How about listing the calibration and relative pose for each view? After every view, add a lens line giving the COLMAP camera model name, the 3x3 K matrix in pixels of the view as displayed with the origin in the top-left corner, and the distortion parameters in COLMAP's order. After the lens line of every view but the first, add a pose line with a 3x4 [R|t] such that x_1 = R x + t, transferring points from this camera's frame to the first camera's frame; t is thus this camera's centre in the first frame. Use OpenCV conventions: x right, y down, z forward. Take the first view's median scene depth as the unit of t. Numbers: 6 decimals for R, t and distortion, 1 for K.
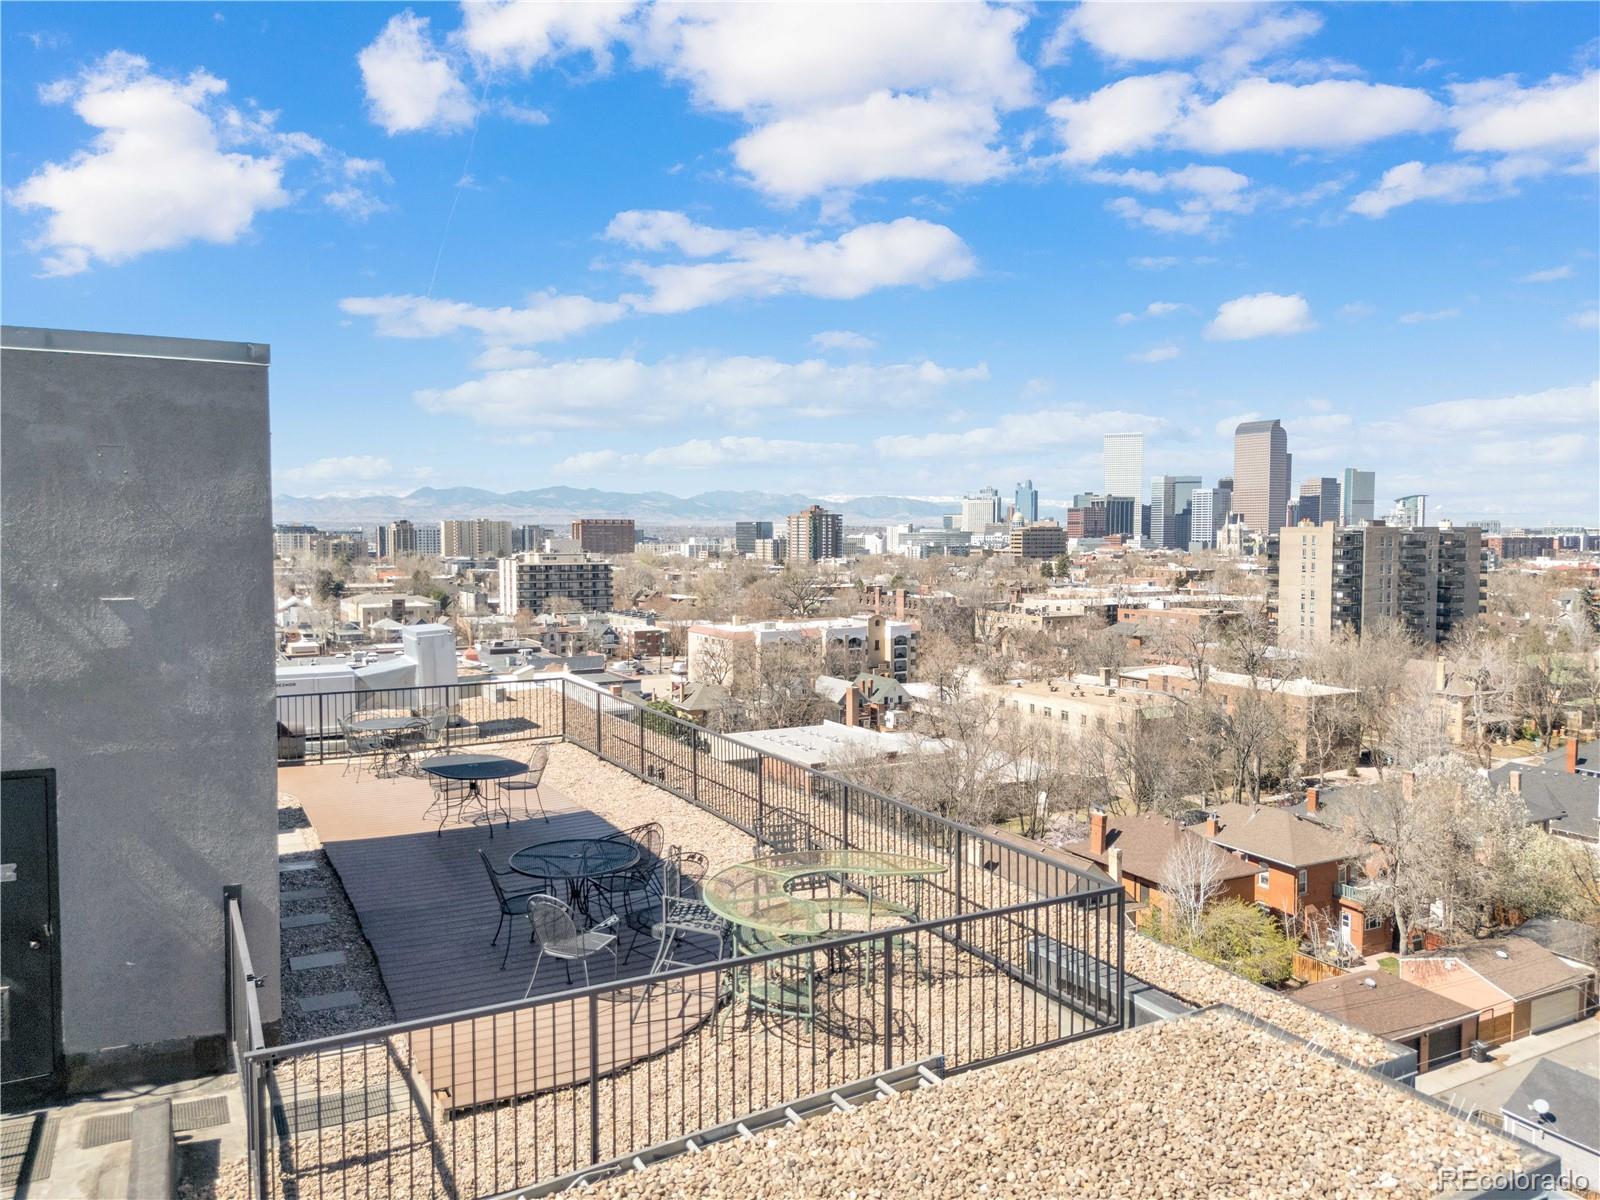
lens RADIAL K [[1170.1, 0, 800.7], [0, 1170.1, 593.8], [0, 0, 1]] dist [0.056519, -0.053232]
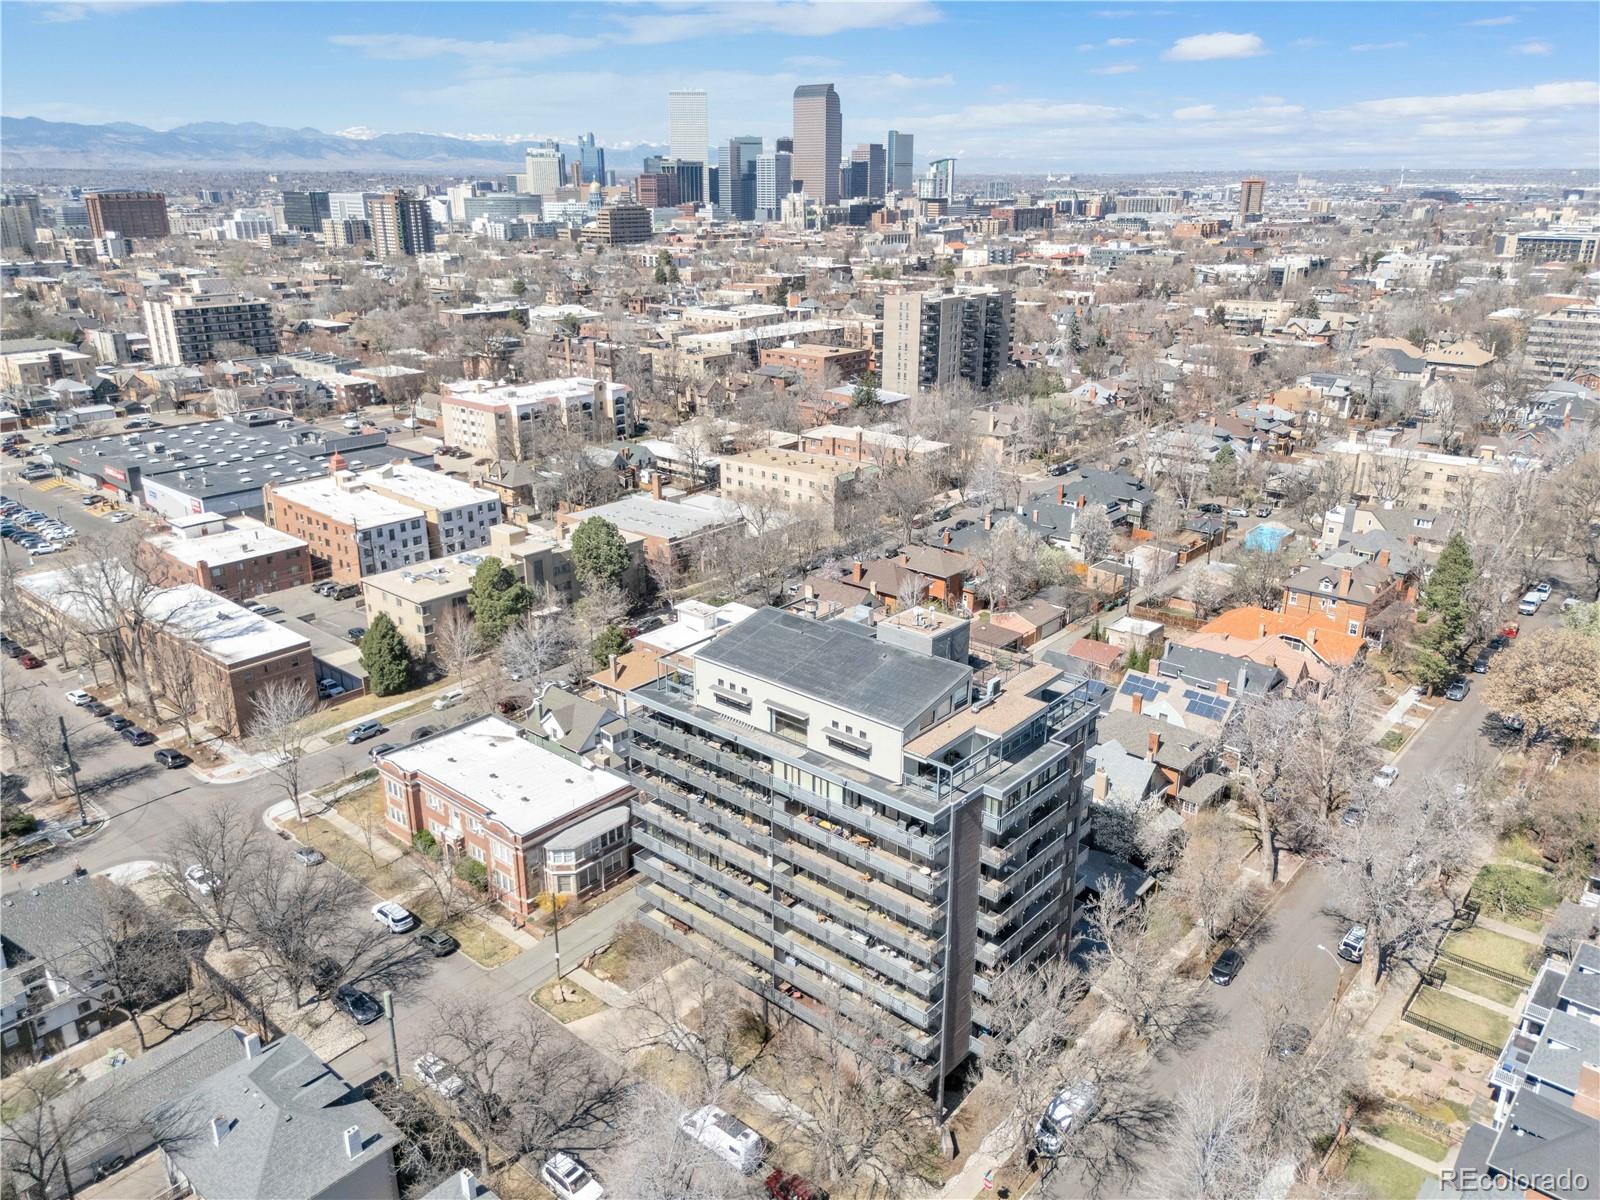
lens RADIAL K [[1170.1, 0, 802.0], [0, 1170.1, 594.2], [0, 0, 1]] dist [0.056519, -0.053232]
pose [[0.933204, -0.120162, 0.338660, -0.053912], [0.019043, 0.957647, 0.287314, -0.035018], [-0.358841, -0.261673, 0.895969, -0.079222]]
